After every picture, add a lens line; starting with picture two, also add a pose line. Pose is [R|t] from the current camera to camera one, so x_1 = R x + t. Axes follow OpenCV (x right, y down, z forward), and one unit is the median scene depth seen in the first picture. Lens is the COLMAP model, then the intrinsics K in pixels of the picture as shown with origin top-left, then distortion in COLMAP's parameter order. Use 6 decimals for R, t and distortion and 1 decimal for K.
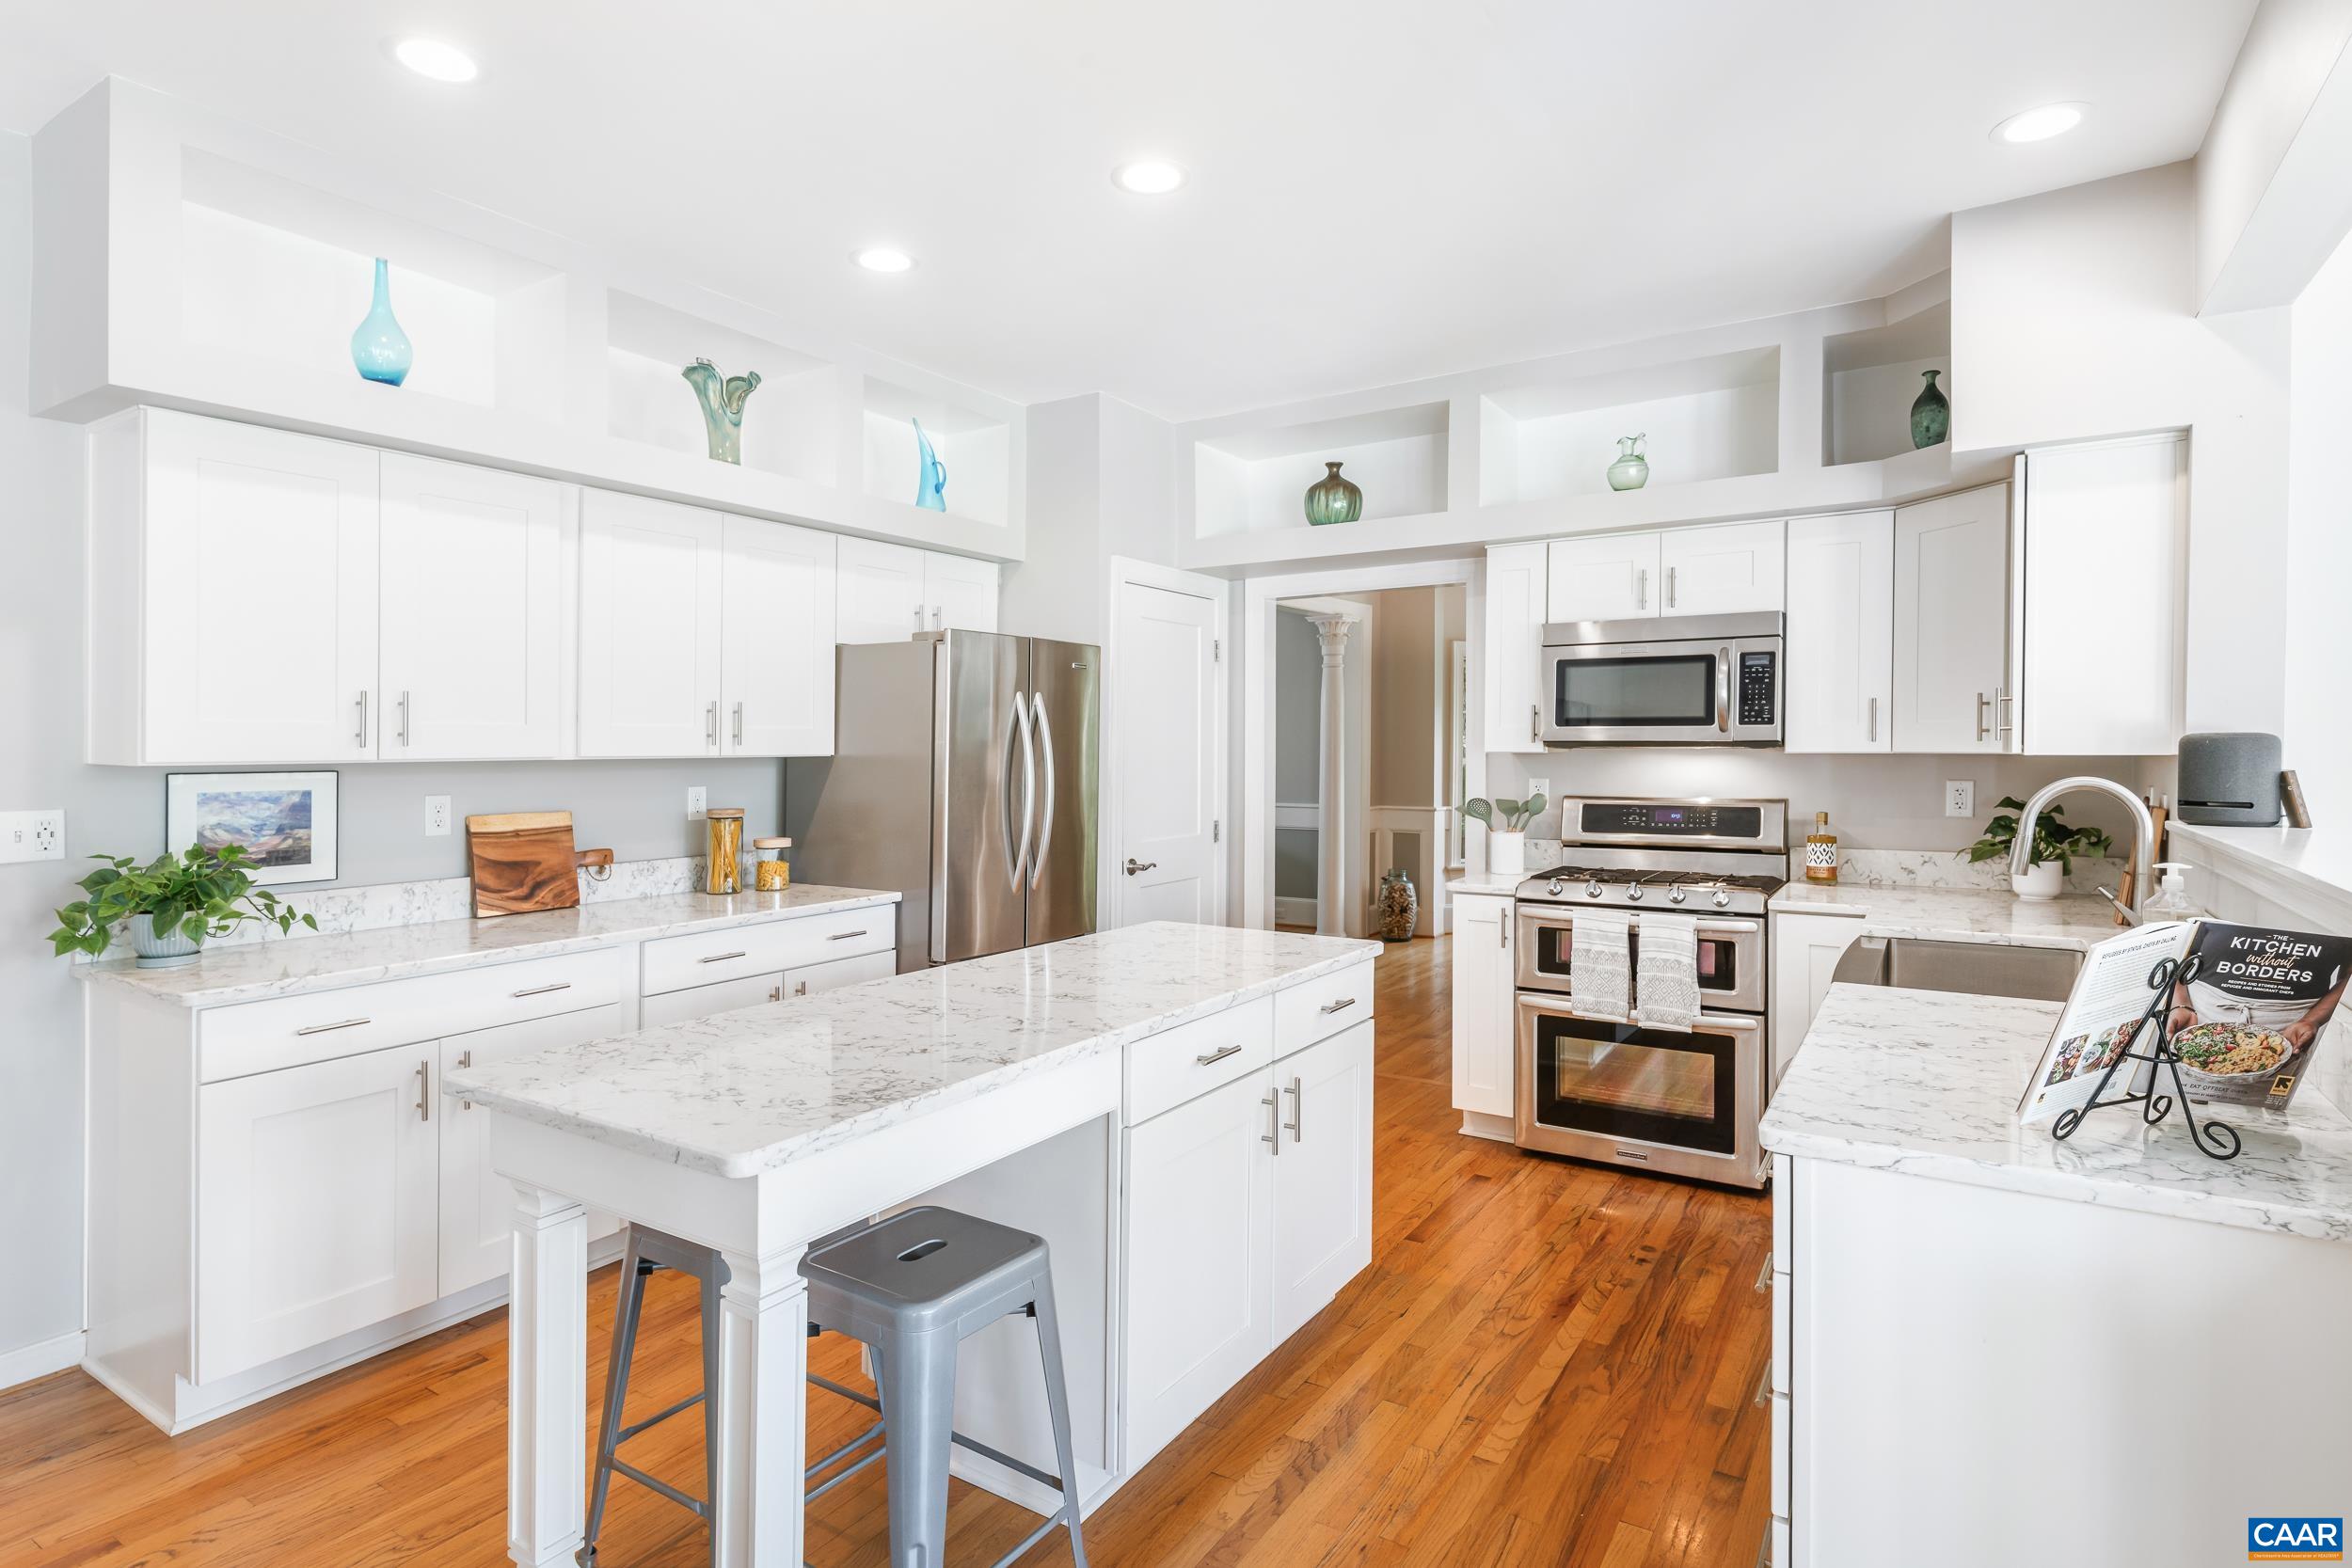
lens RADIAL K [[1253.0, 0, 1197.4], [0, 1253.0, 799.4], [0, 0, 1]] dist [0.010465, -0.001772]
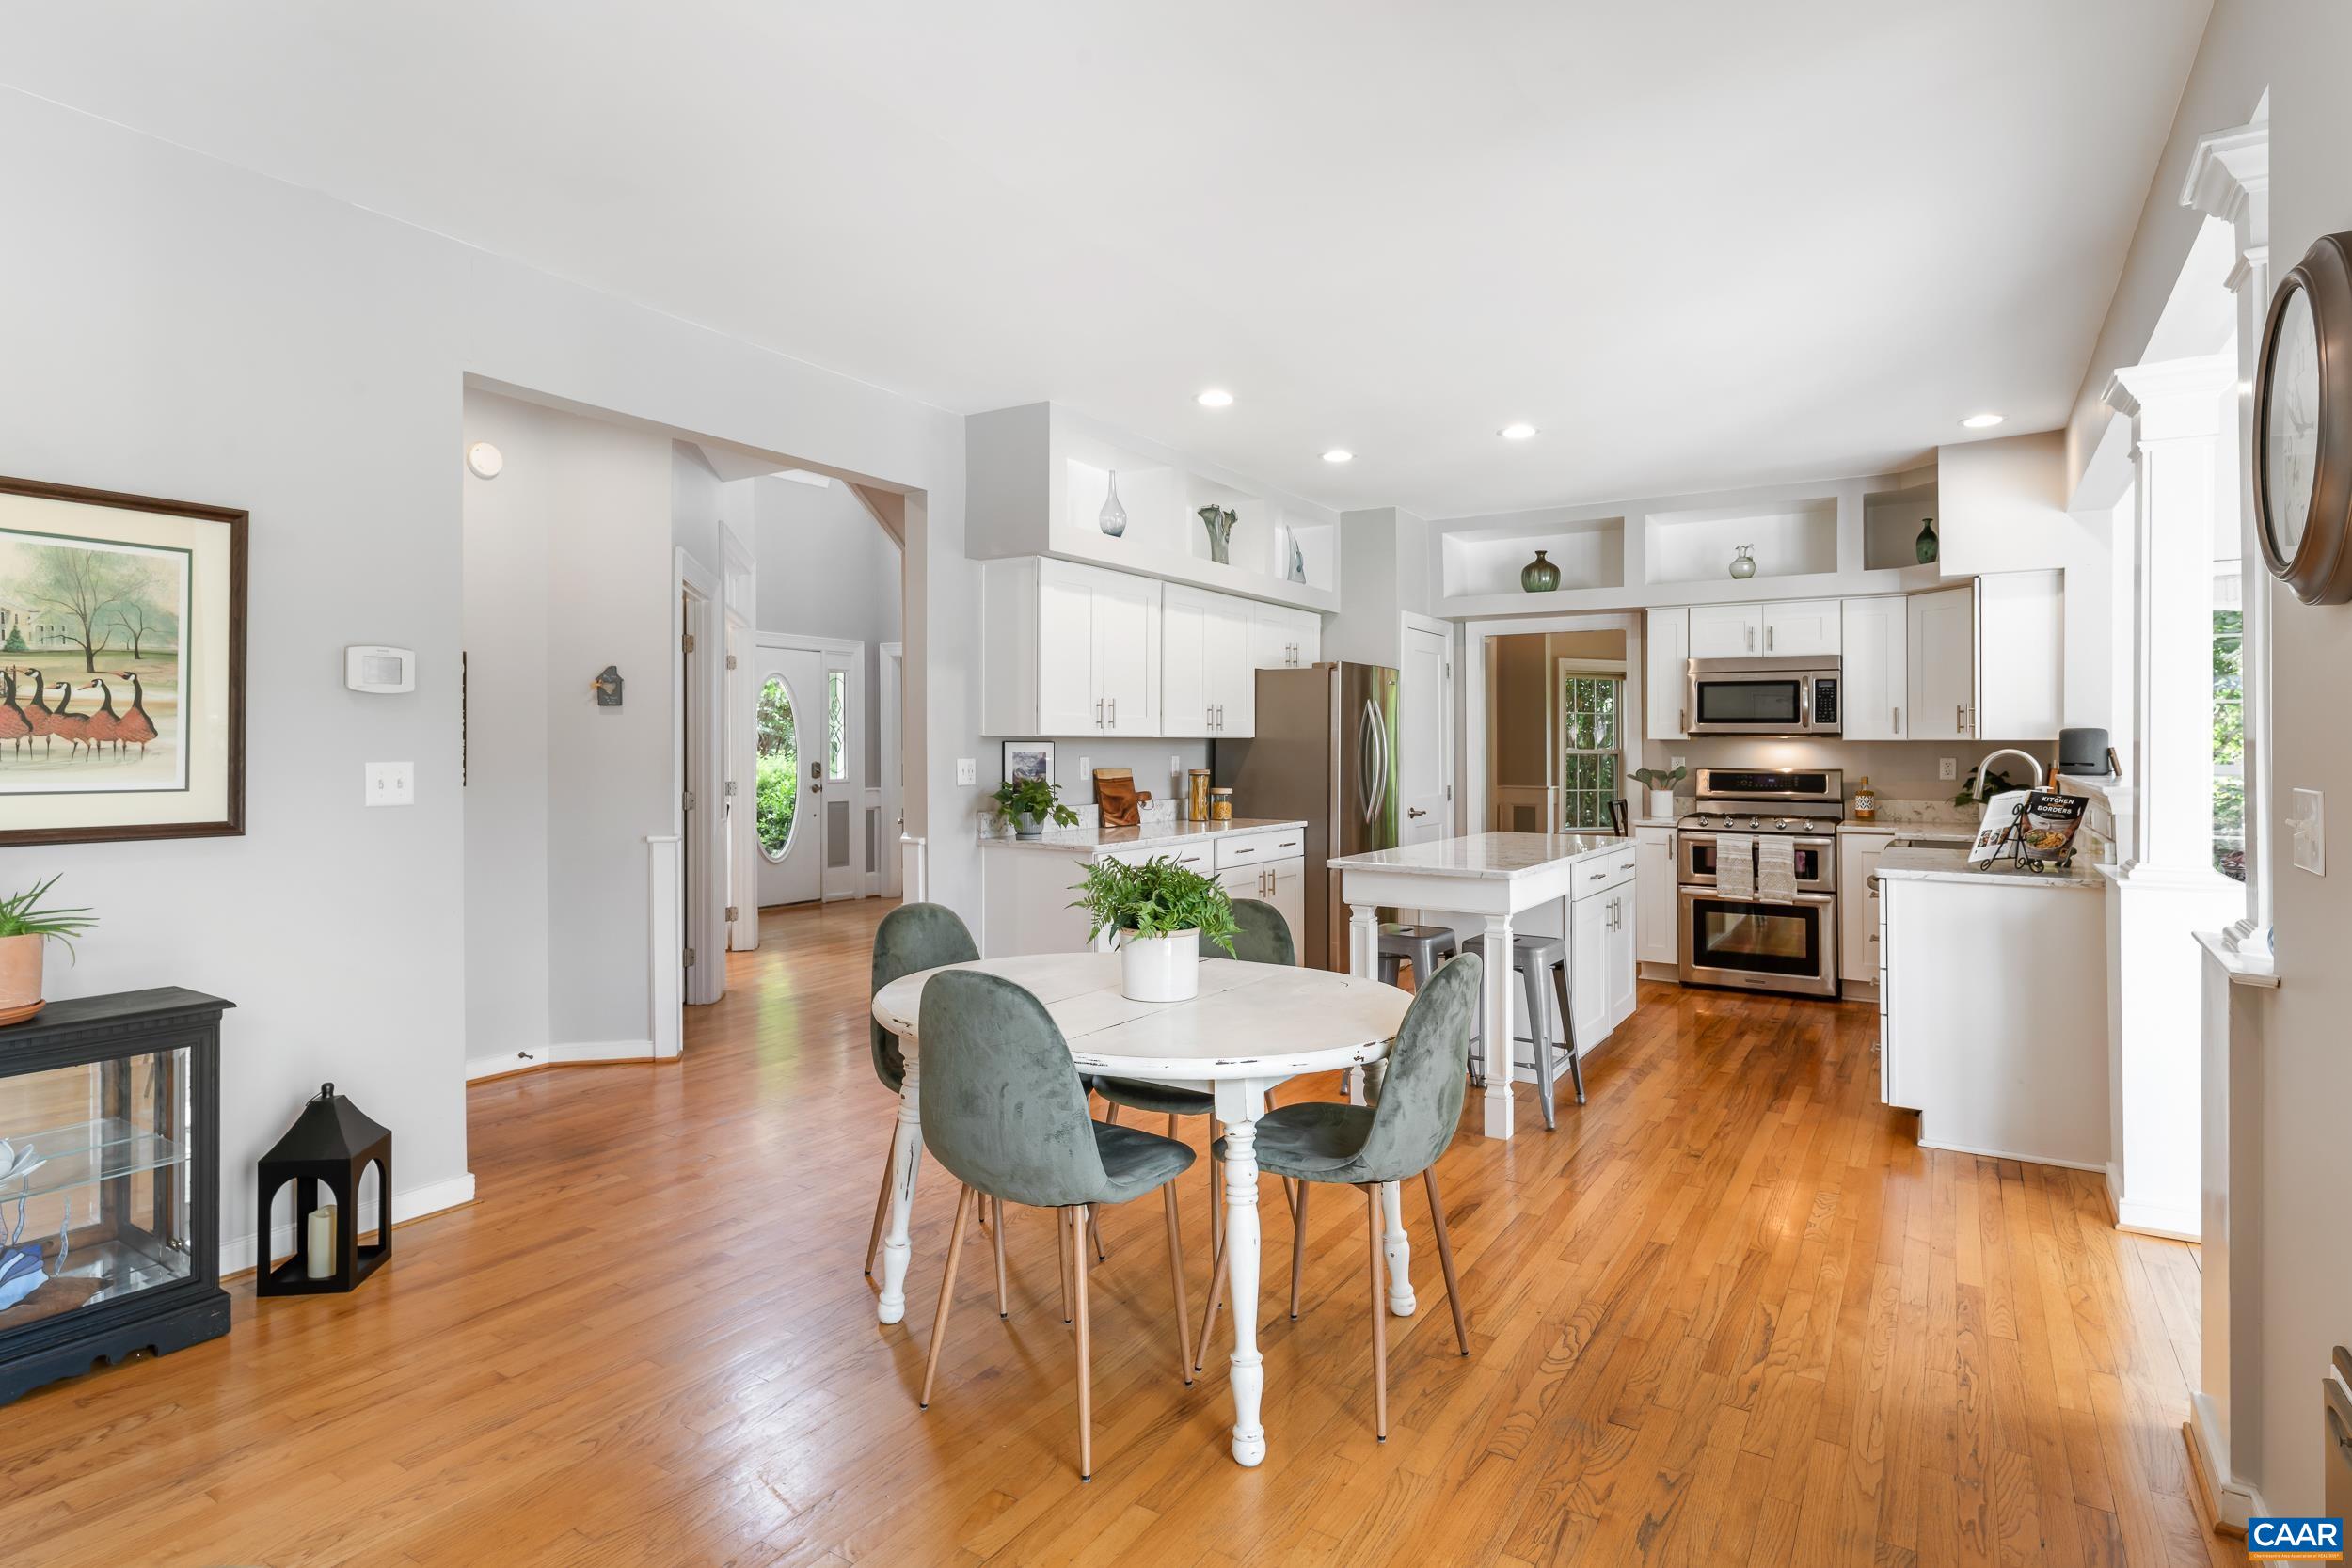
lens RADIAL K [[1252.9, 0, 1215.0], [0, 1252.9, 750.0], [0, 0, 1]] dist [0.017936, -0.014356]
pose [[0.999849, 0.007371, 0.015719, -0.389394], [-0.006763, 0.999240, -0.038395, 0.045629], [-0.015990, 0.038283, 0.999139, -0.648284]]
